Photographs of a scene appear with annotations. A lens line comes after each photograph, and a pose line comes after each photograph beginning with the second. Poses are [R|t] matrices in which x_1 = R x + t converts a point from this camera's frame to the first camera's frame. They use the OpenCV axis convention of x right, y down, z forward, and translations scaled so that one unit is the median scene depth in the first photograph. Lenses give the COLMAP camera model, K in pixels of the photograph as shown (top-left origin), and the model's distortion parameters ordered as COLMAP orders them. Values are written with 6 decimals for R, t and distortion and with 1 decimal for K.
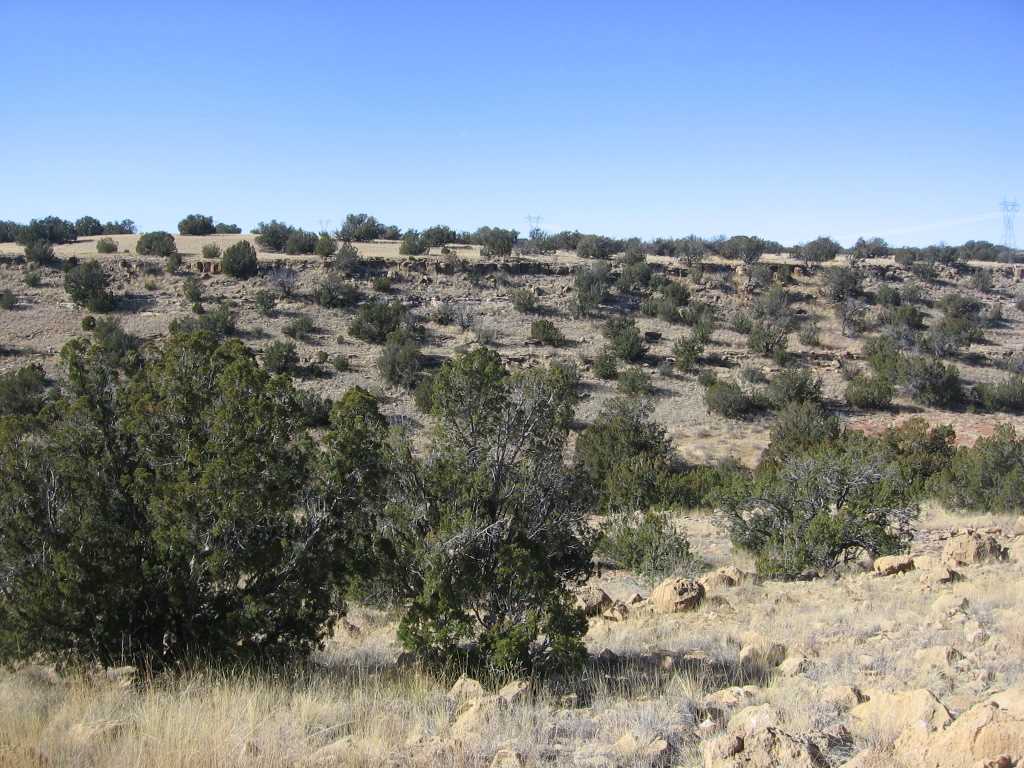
lens RADIAL K [[1080.2, 0, 499.1], [0, 1080.2, 382.7], [0, 0, 1]] dist [-0.117637, 0.000000]
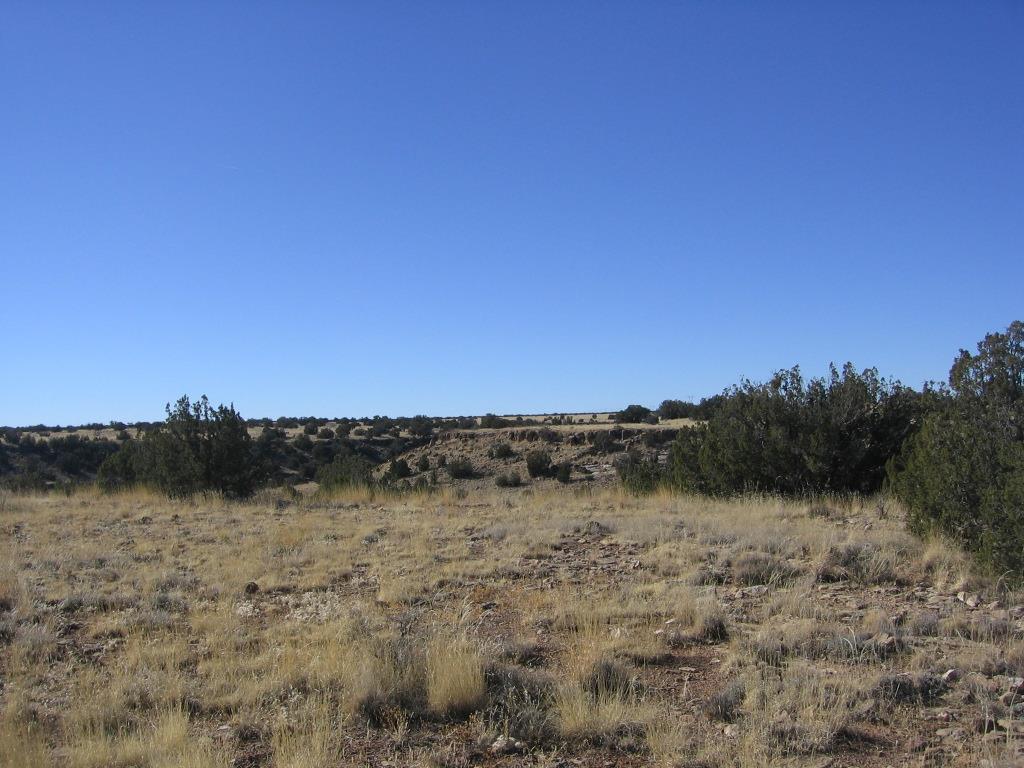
lens RADIAL K [[1086.6, 0, 511.0], [0, 1086.6, 385.3], [0, 0, 1]] dist [-0.114597, 0.000000]
pose [[0.860845, -0.062157, -0.505056, -0.021273], [-0.015296, 0.988903, -0.147775, 0.013624], [0.508637, 0.134937, 0.850341, -0.155309]]
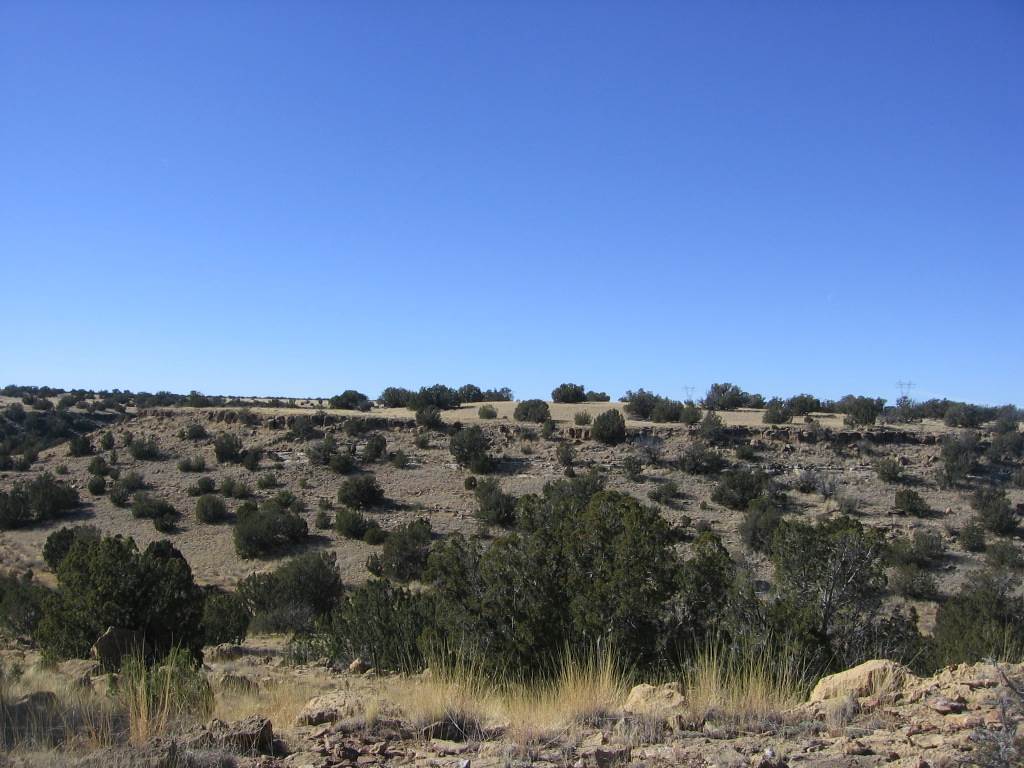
lens RADIAL K [[1080.2, 0, 506.1], [0, 1080.2, 374.3], [0, 0, 1]] dist [-0.117637, 0.000000]
pose [[0.946561, -0.009300, -0.322392, 0.005986], [-0.042653, 0.987195, -0.153709, 0.002190], [0.319693, 0.159246, 0.934043, -0.037231]]
